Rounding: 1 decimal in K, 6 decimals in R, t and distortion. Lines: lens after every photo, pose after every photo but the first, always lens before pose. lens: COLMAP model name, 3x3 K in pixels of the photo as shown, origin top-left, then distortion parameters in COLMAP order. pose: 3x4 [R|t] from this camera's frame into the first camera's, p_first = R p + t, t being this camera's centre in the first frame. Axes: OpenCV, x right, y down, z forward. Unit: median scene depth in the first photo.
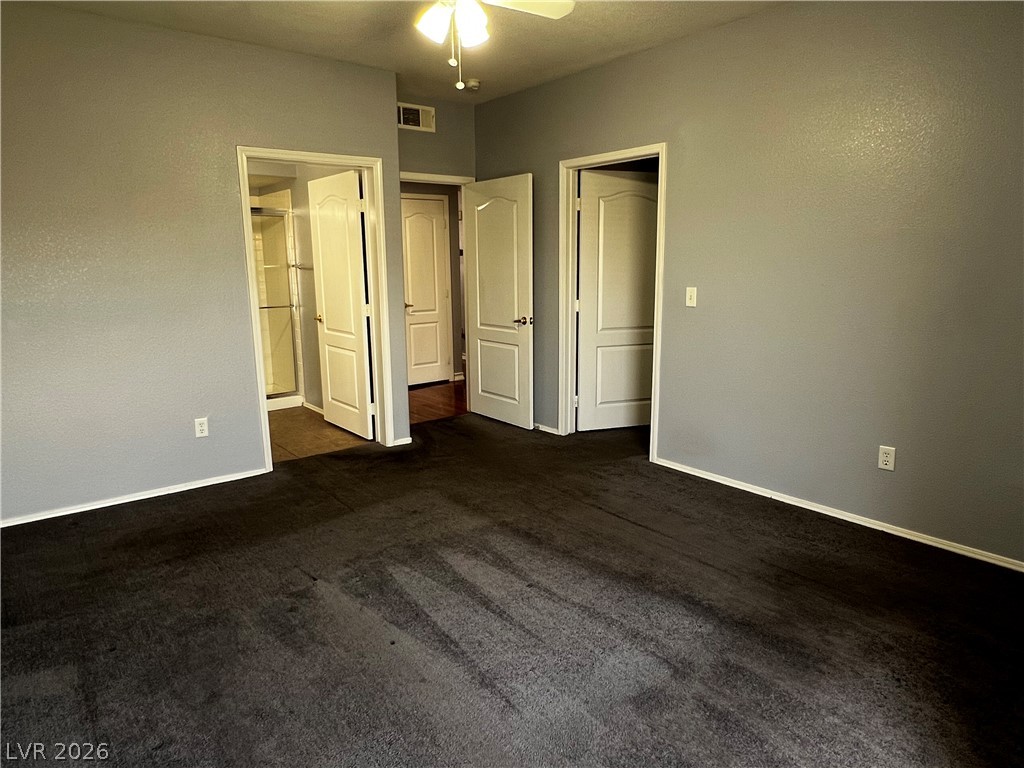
lens RADIAL K [[645.0, 0, 514.6], [0, 645.0, 380.6], [0, 0, 1]] dist [-0.002979, -0.000323]
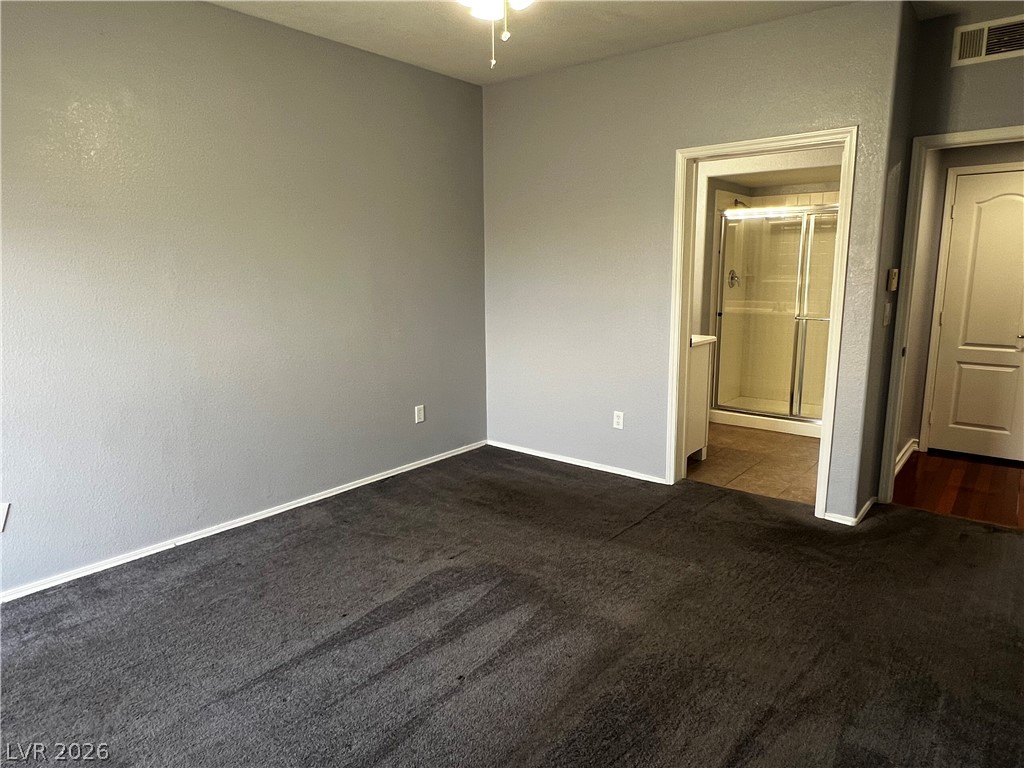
lens RADIAL K [[645.0, 0, 514.6], [0, 645.0, 380.6], [0, 0, 1]] dist [-0.002979, -0.000323]
pose [[0.213392, 0.180750, -0.960101, 0.520500], [-0.178889, 0.973350, 0.143484, -0.118914], [0.960449, 0.141133, 0.240039, 0.578421]]
